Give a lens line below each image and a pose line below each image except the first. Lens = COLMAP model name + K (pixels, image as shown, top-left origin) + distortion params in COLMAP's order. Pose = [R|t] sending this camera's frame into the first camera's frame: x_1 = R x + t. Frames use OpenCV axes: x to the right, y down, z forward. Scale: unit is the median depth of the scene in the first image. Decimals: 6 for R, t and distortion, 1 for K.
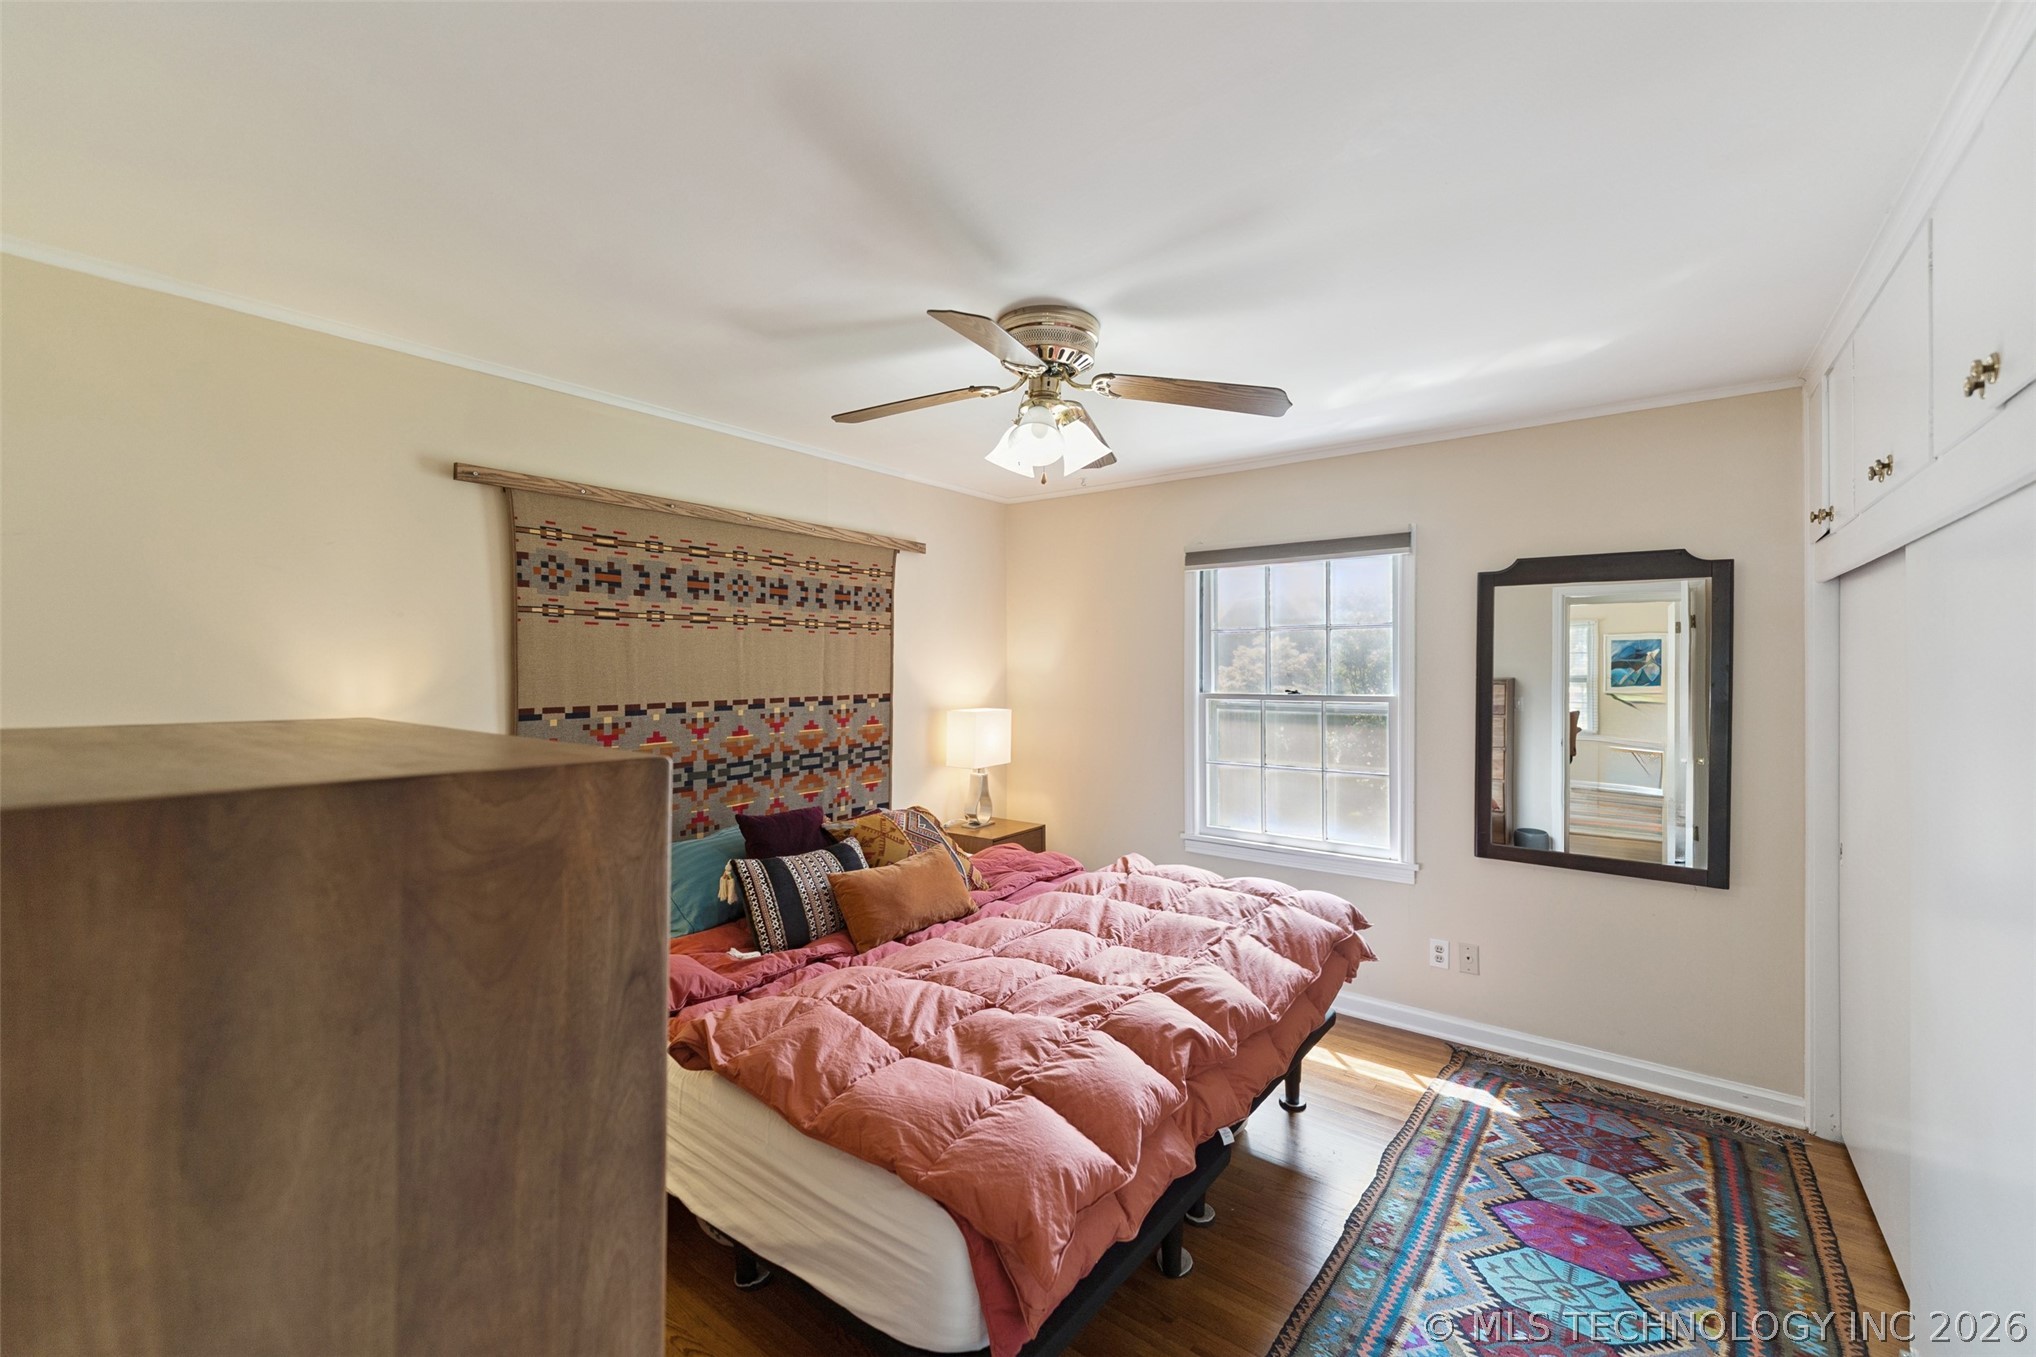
lens RADIAL K [[830.6, 0, 1003.7], [0, 830.6, 669.5], [0, 0, 1]] dist [0.002671, 0.000183]
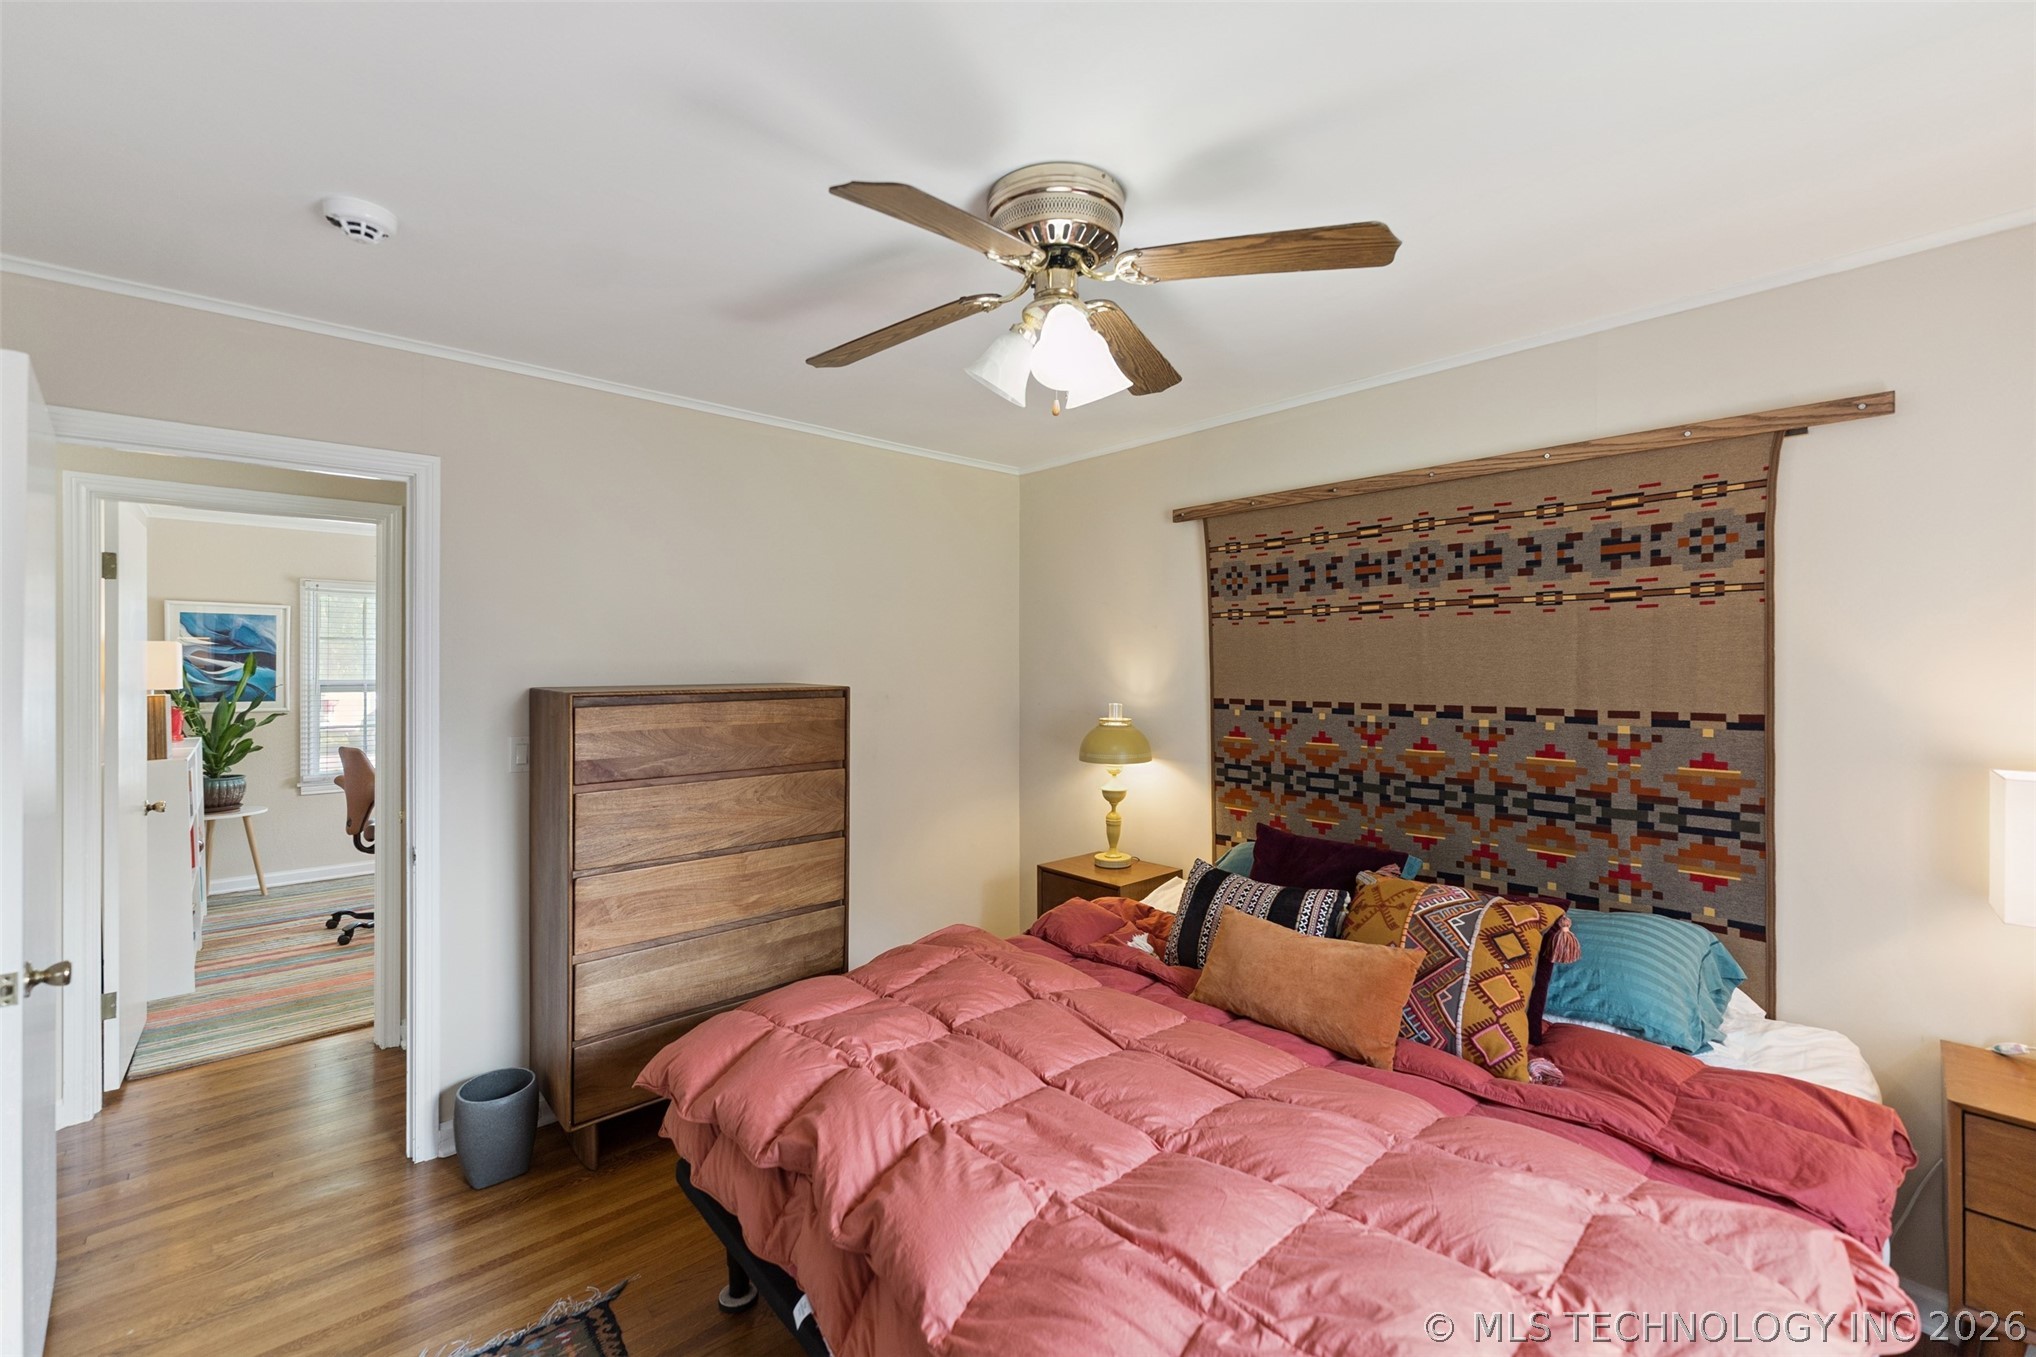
lens RADIAL K [[830.6, 0, 973.8], [0, 830.6, 664.1], [0, 0, 1]] dist [0.002671, 0.000183]
pose [[-0.194526, 0.004849, -0.980885, 0.551011], [0.001078, 0.999988, 0.004730, -0.006945], [0.980897, -0.000138, -0.194529, 0.736428]]
